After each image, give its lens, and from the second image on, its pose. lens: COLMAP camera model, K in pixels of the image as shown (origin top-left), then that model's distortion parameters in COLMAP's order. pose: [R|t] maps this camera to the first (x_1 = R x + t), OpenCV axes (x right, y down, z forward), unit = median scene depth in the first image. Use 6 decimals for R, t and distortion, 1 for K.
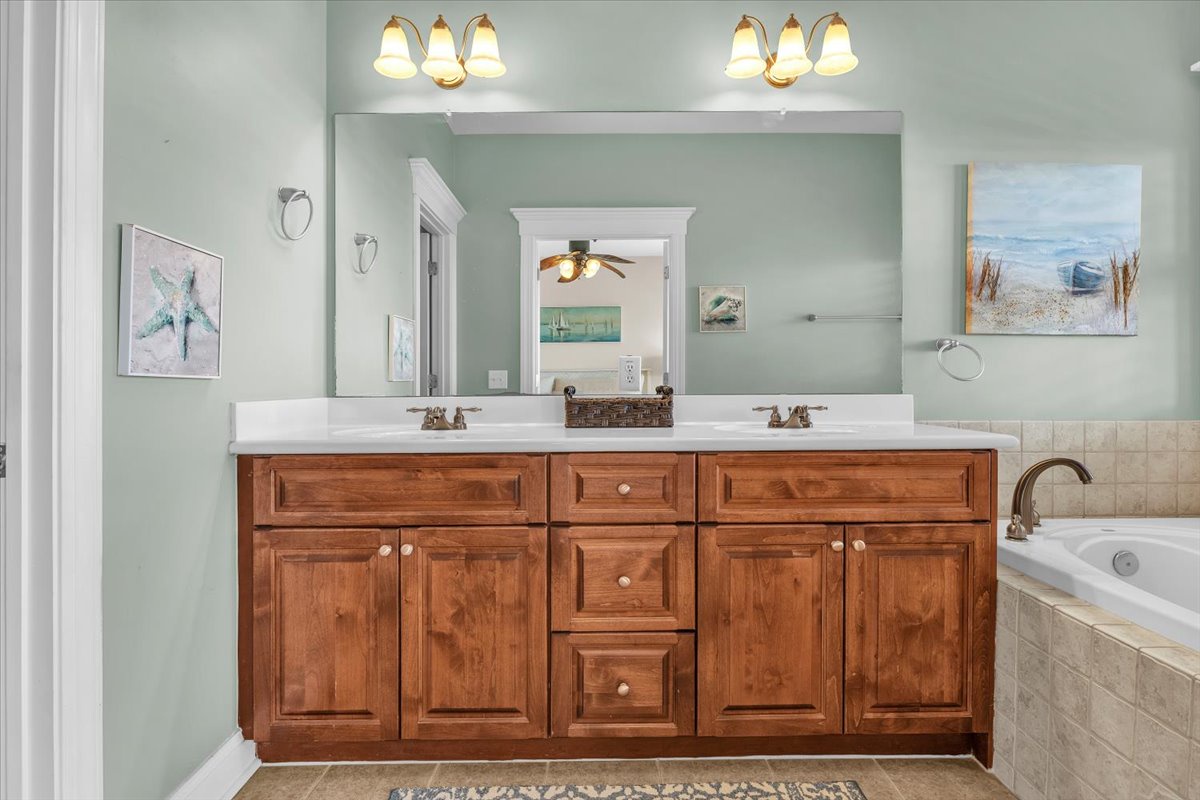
lens RADIAL K [[611.4, 0, 600.9], [0, 611.4, 390.6], [0, 0, 1]] dist [-0.006823, -0.004327]
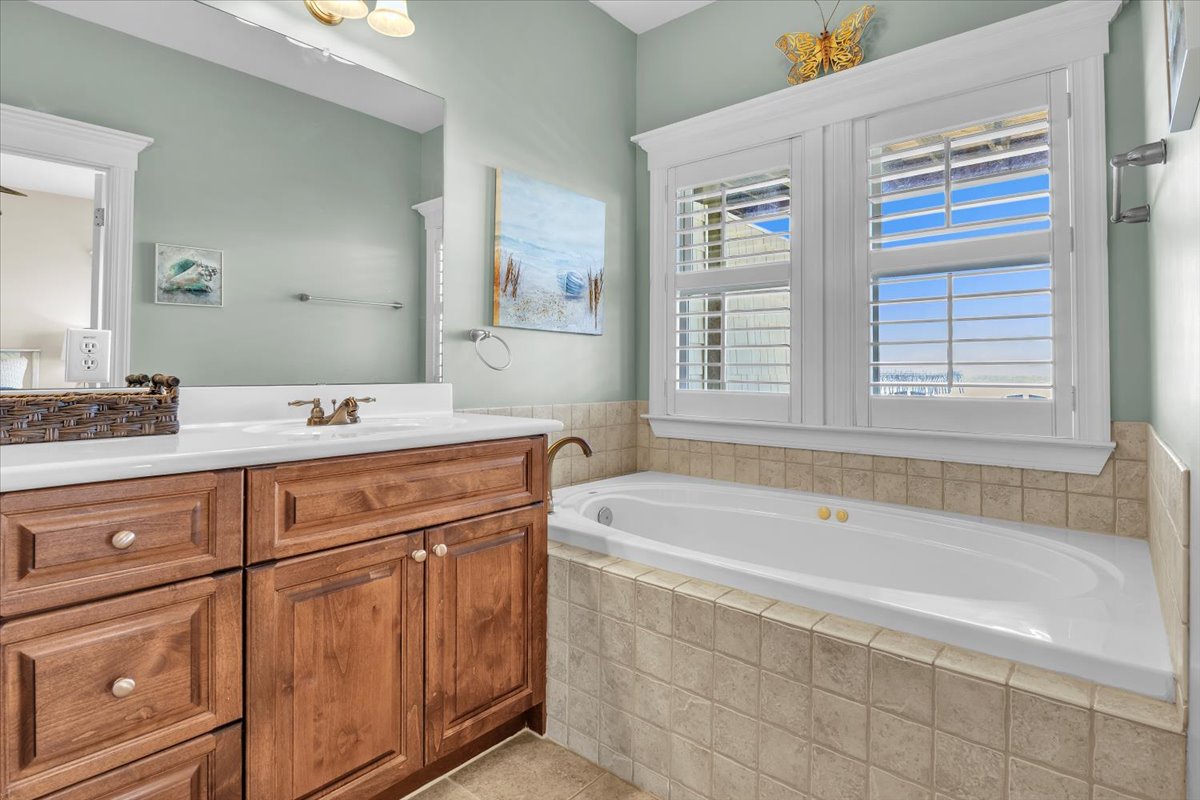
lens RADIAL K [[611.4, 0, 597.2], [0, 611.4, 363.8], [0, 0, 1]] dist [-0.006823, -0.004327]
pose [[0.655267, 0.014406, 0.755260, -0.115215], [0.003268, 0.999755, -0.021905, -0.004008], [-0.755390, 0.016822, 0.655059, 0.216432]]
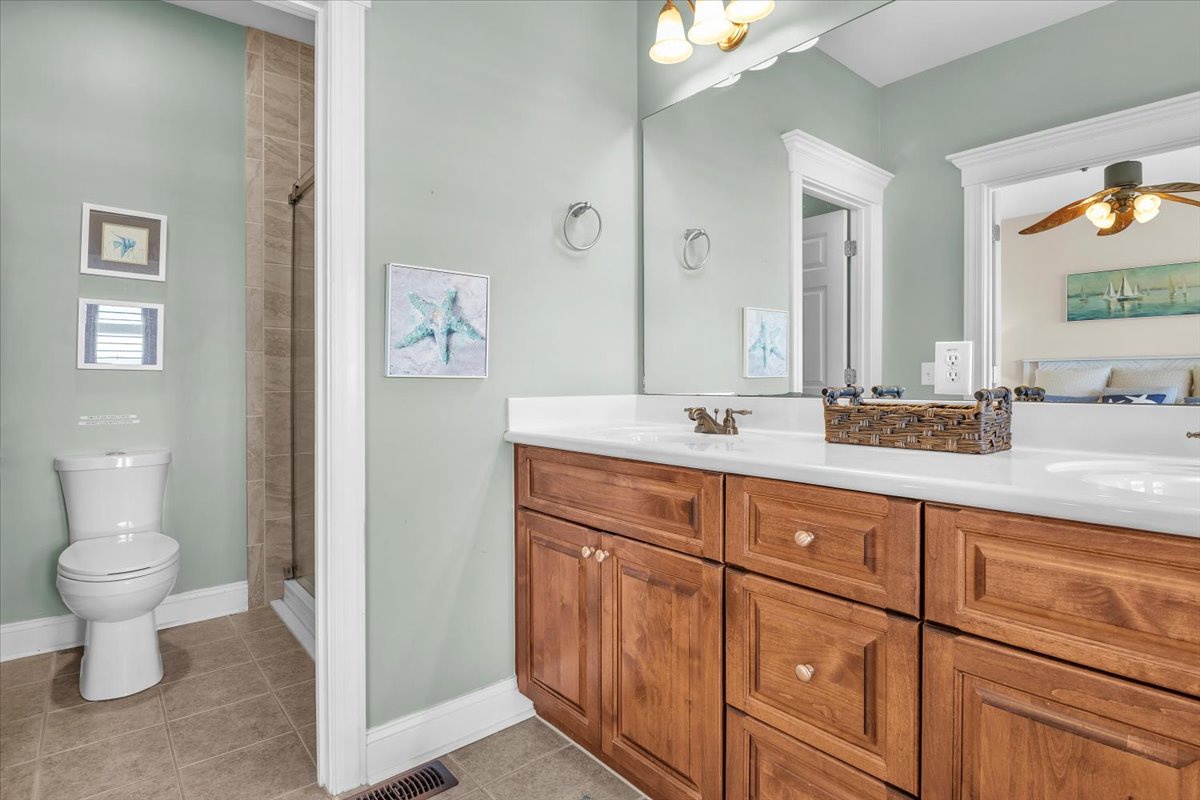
lens RADIAL K [[611.4, 0, 595.5], [0, 611.4, 380.1], [0, 0, 1]] dist [-0.006823, -0.004327]
pose [[0.638794, 0.003142, -0.769372, 0.409786], [-0.006026, 0.999981, -0.000919, -0.014778], [0.769354, 0.005223, 0.638801, 0.373898]]
